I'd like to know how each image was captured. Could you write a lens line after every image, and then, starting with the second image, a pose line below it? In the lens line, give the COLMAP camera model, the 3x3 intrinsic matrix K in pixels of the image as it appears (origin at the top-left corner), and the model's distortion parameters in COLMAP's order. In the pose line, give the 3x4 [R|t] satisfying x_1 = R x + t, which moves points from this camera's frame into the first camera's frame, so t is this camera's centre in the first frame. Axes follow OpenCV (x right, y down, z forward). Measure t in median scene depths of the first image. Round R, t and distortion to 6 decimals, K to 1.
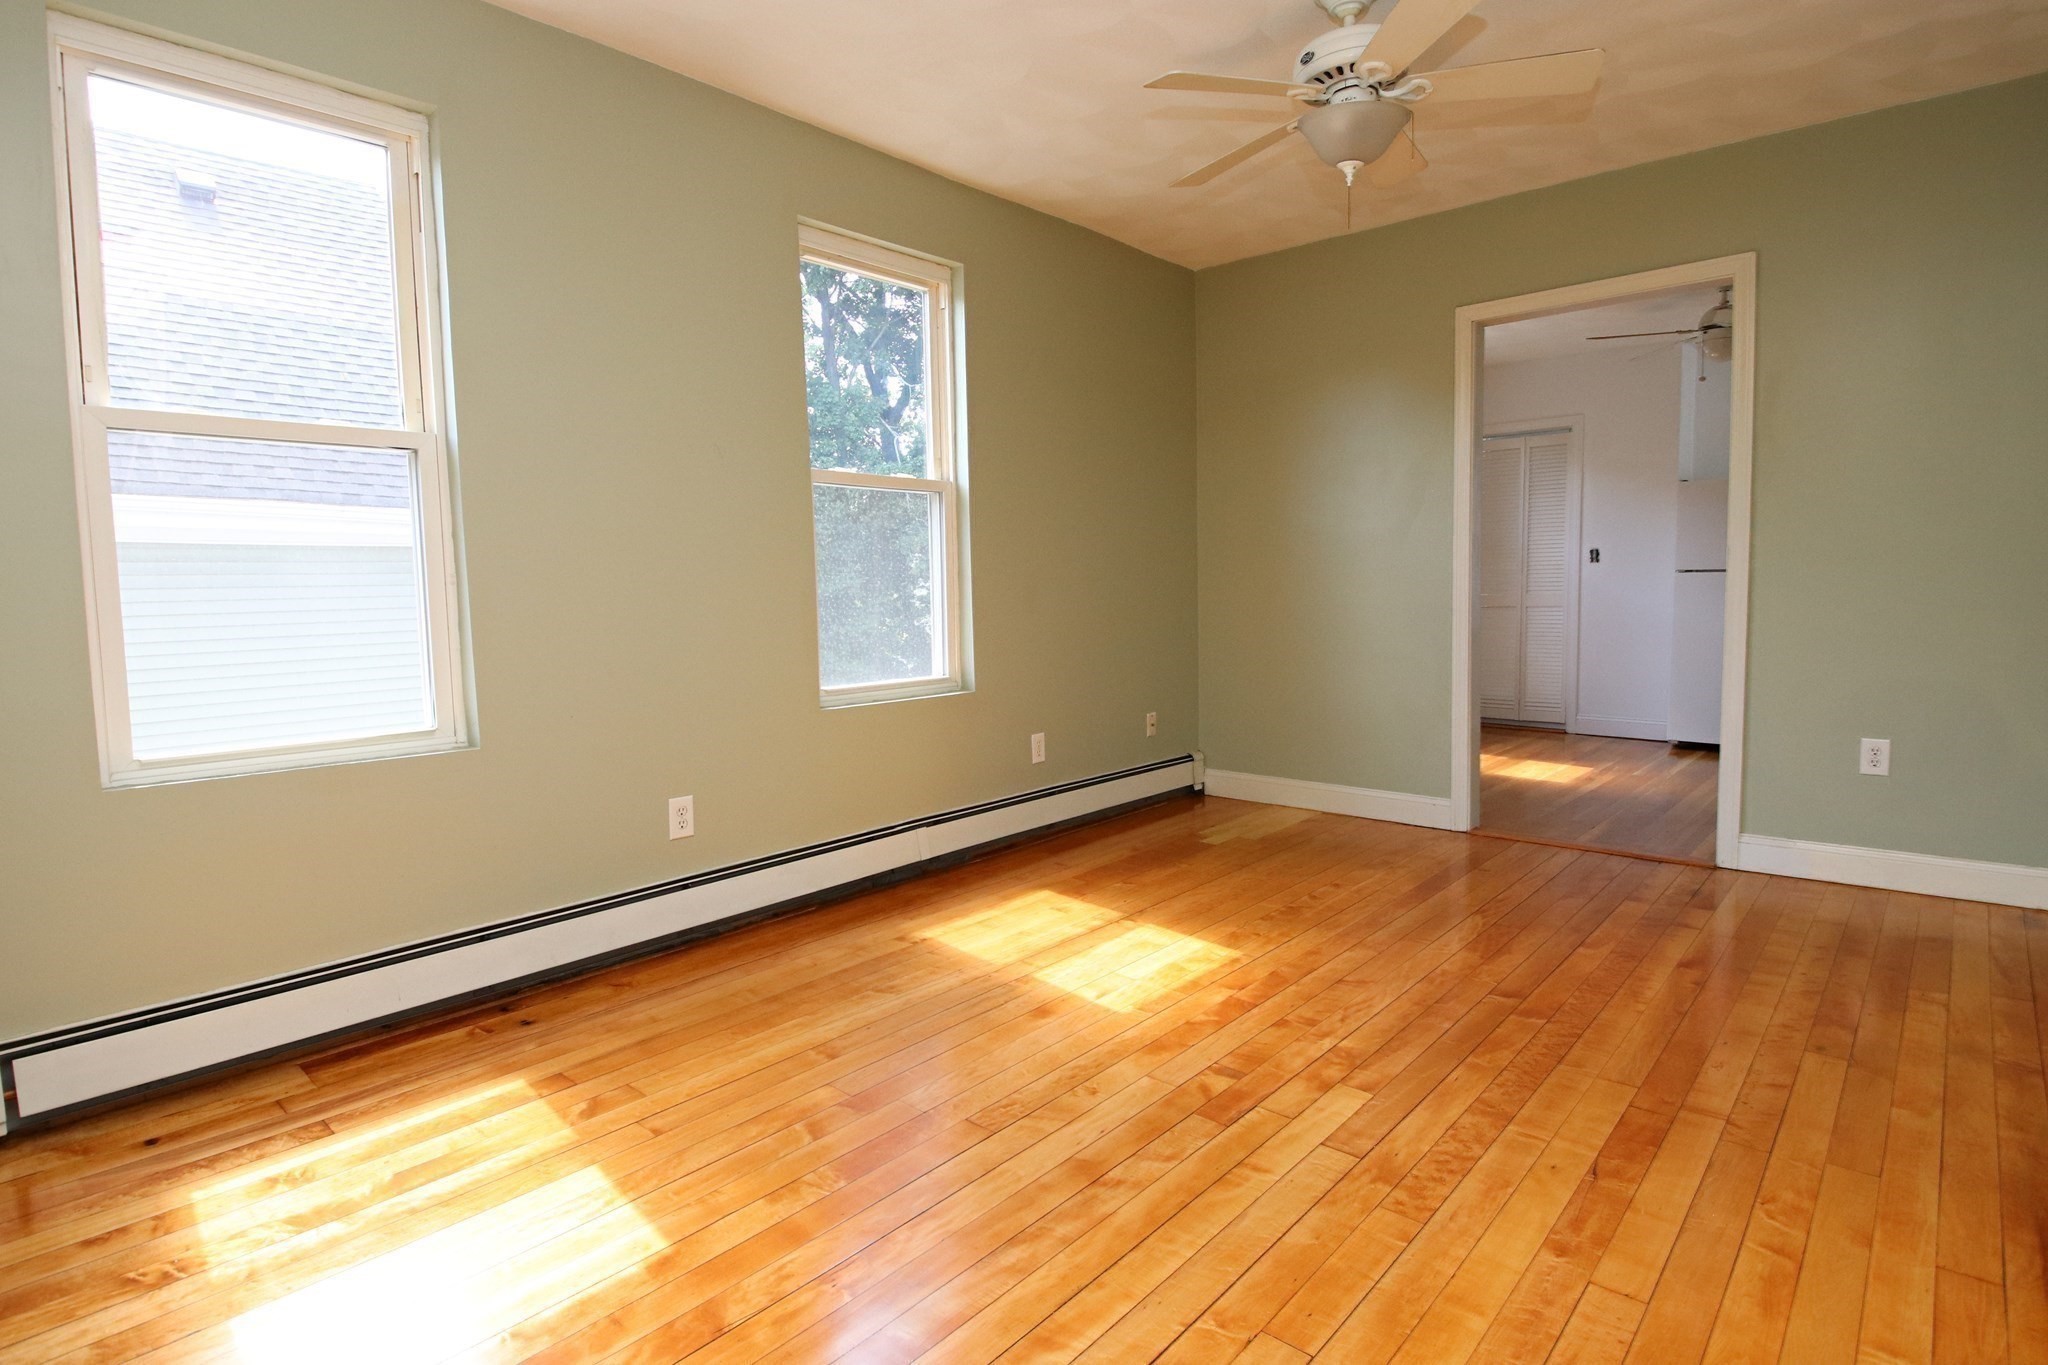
lens RADIAL K [[1002.8, 0, 1062.5], [0, 1002.8, 680.7], [0, 0, 1]] dist [0.001267, 0.000123]
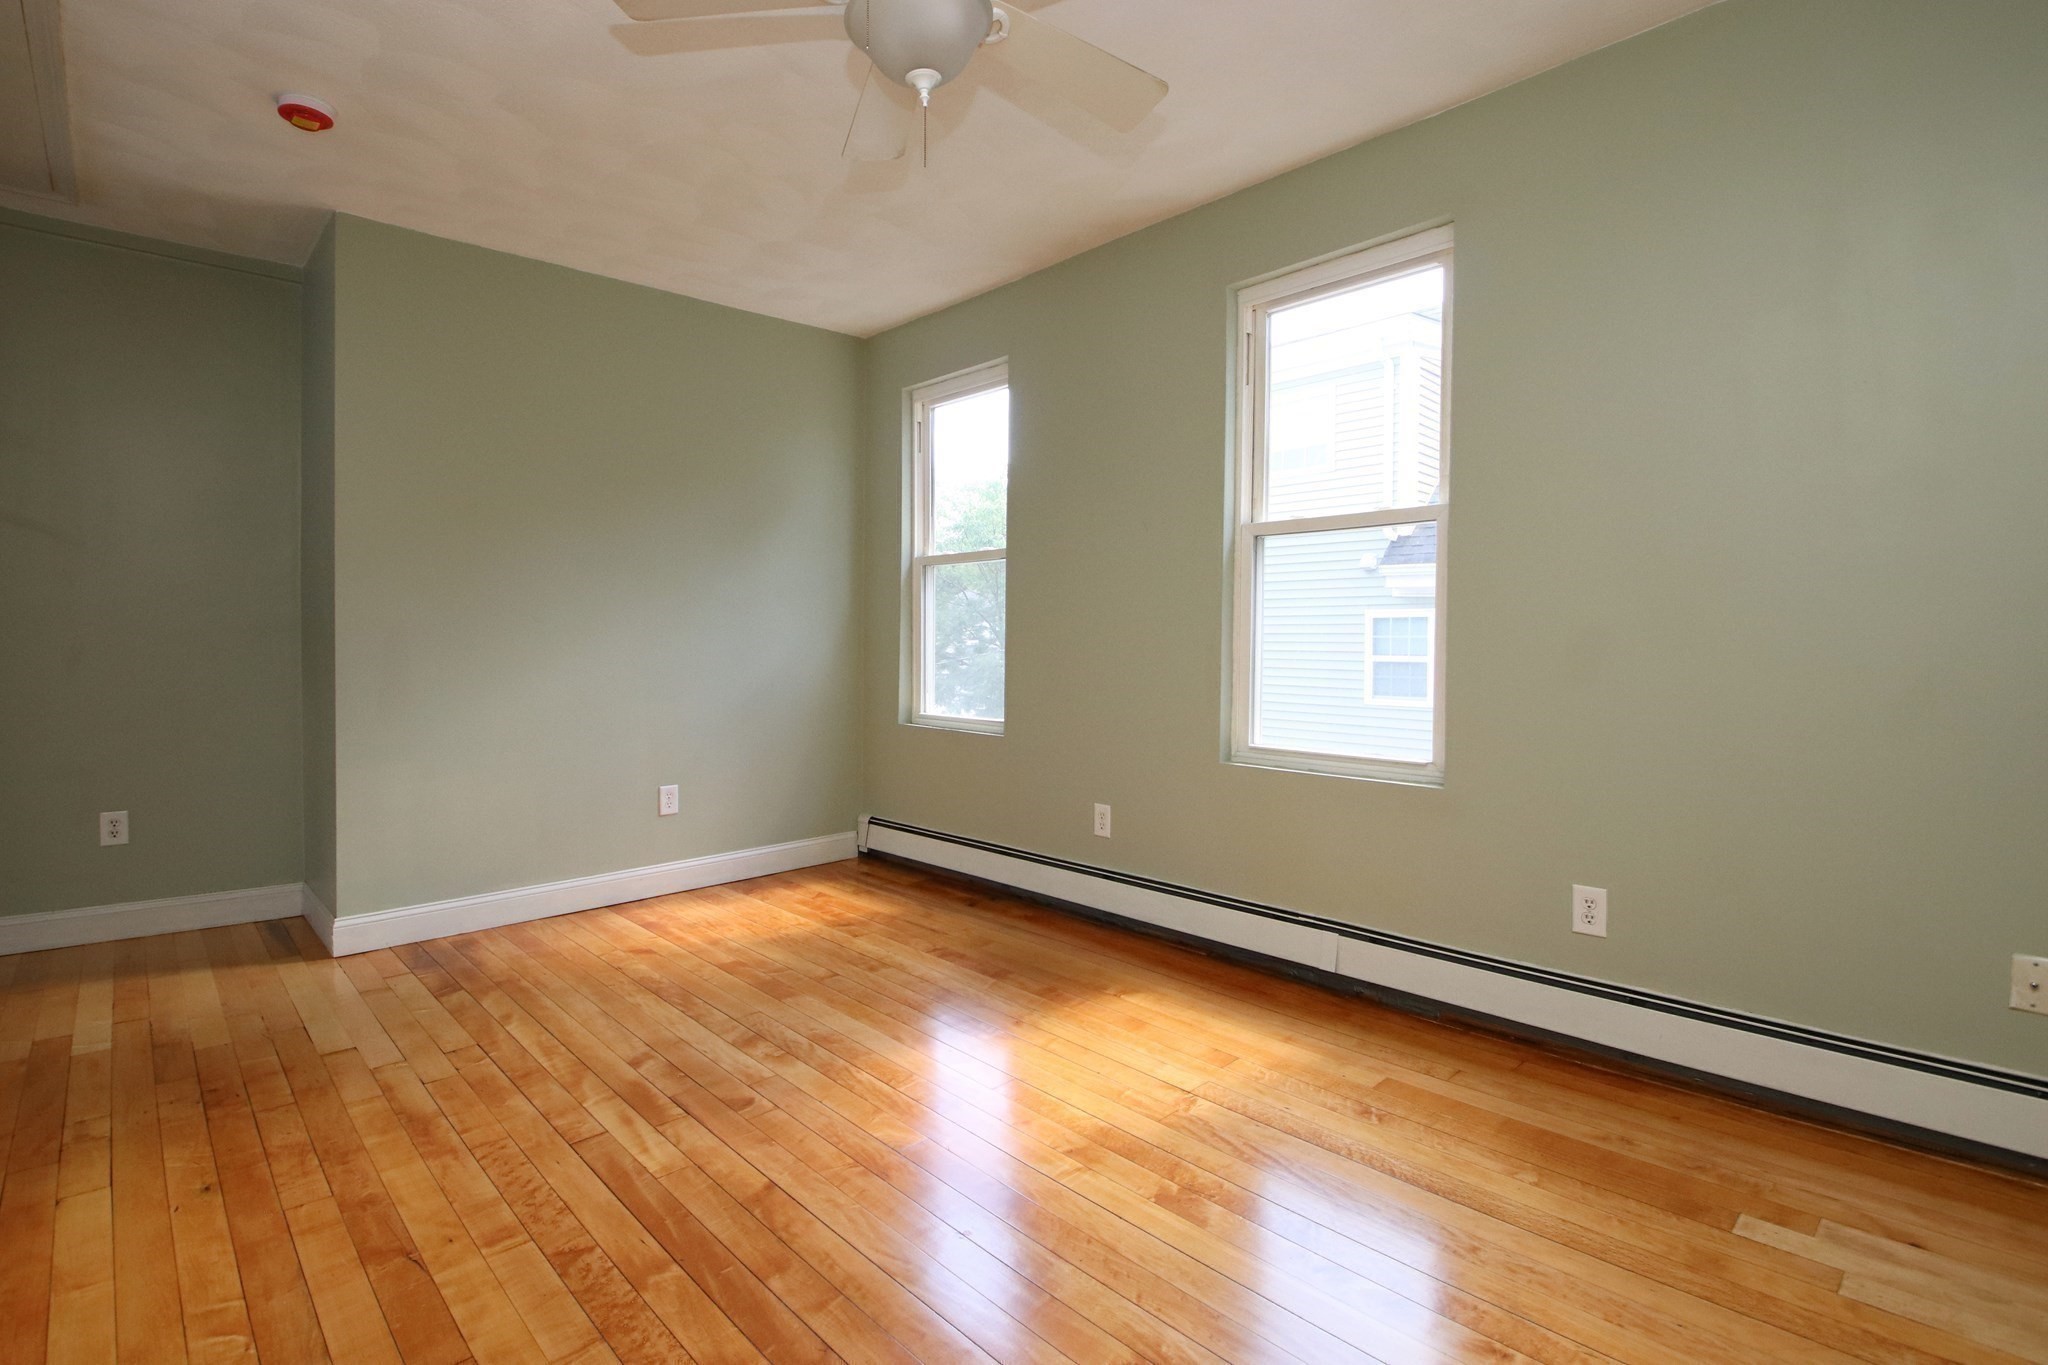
lens RADIAL K [[972.3, 0, 1010.6], [0, 972.3, 662.1], [0, 0, 1]] dist [0.013974, -0.025846]
pose [[-0.094539, 0.036669, -0.994846, 0.881572], [-0.100229, 0.993893, 0.046158, -0.112075], [0.990463, 0.104076, -0.090286, 1.018986]]
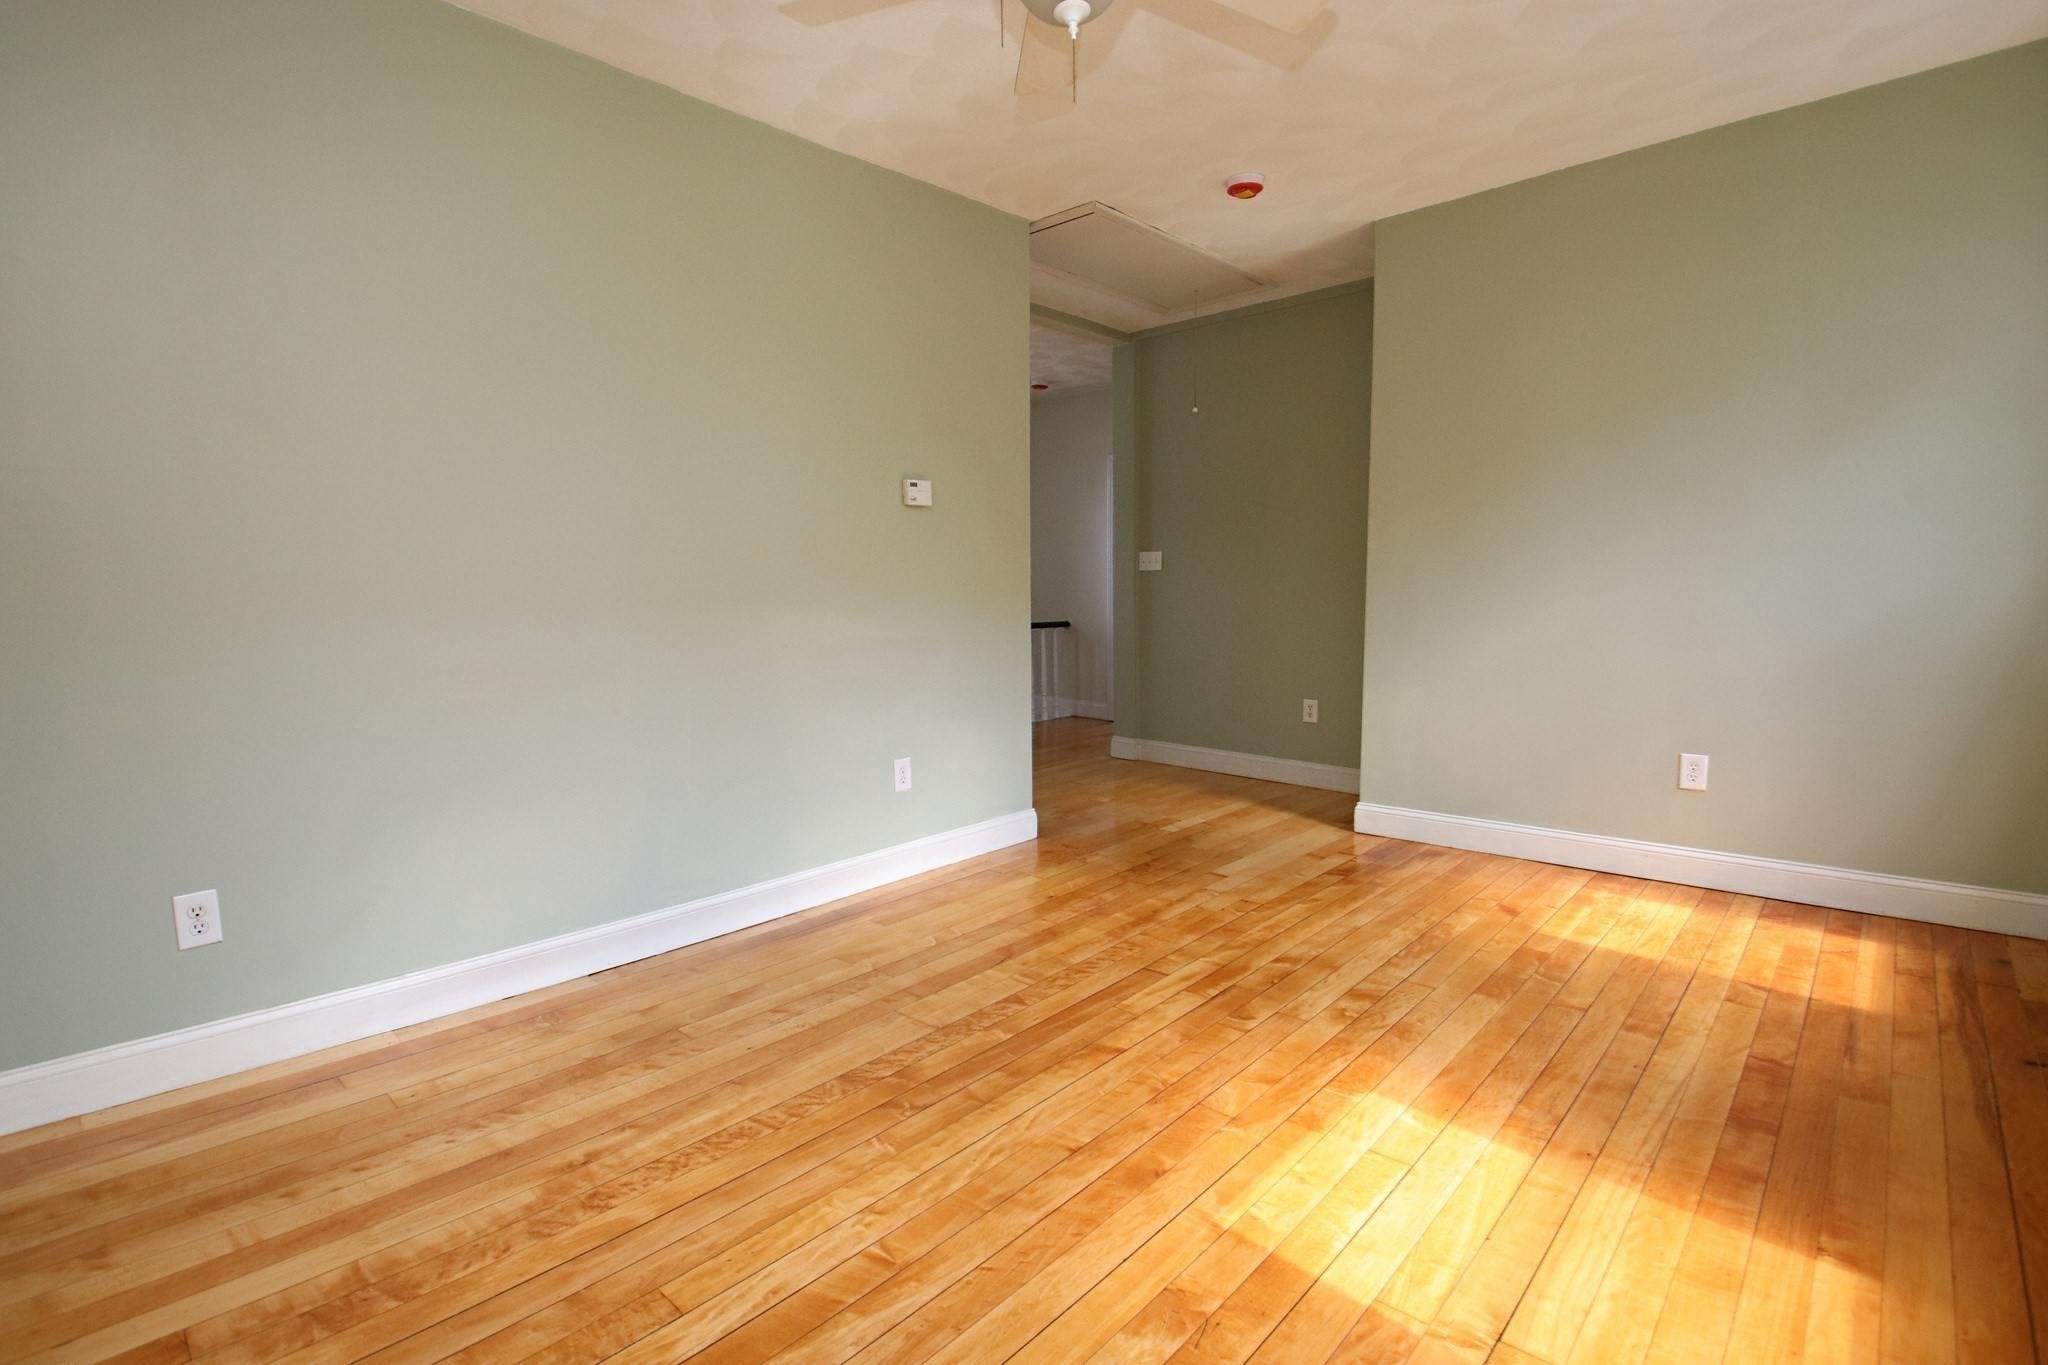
lens RADIAL K [[958.6, 0, 1033.6], [0, 958.6, 684.1], [0, 0, 1]] dist [0.016319, -0.024672]
pose [[-0.999044, 0.026512, 0.034751, 0.266390], [0.032932, 0.979322, 0.199610, -0.157415], [-0.028740, 0.200564, -0.979259, 1.549123]]
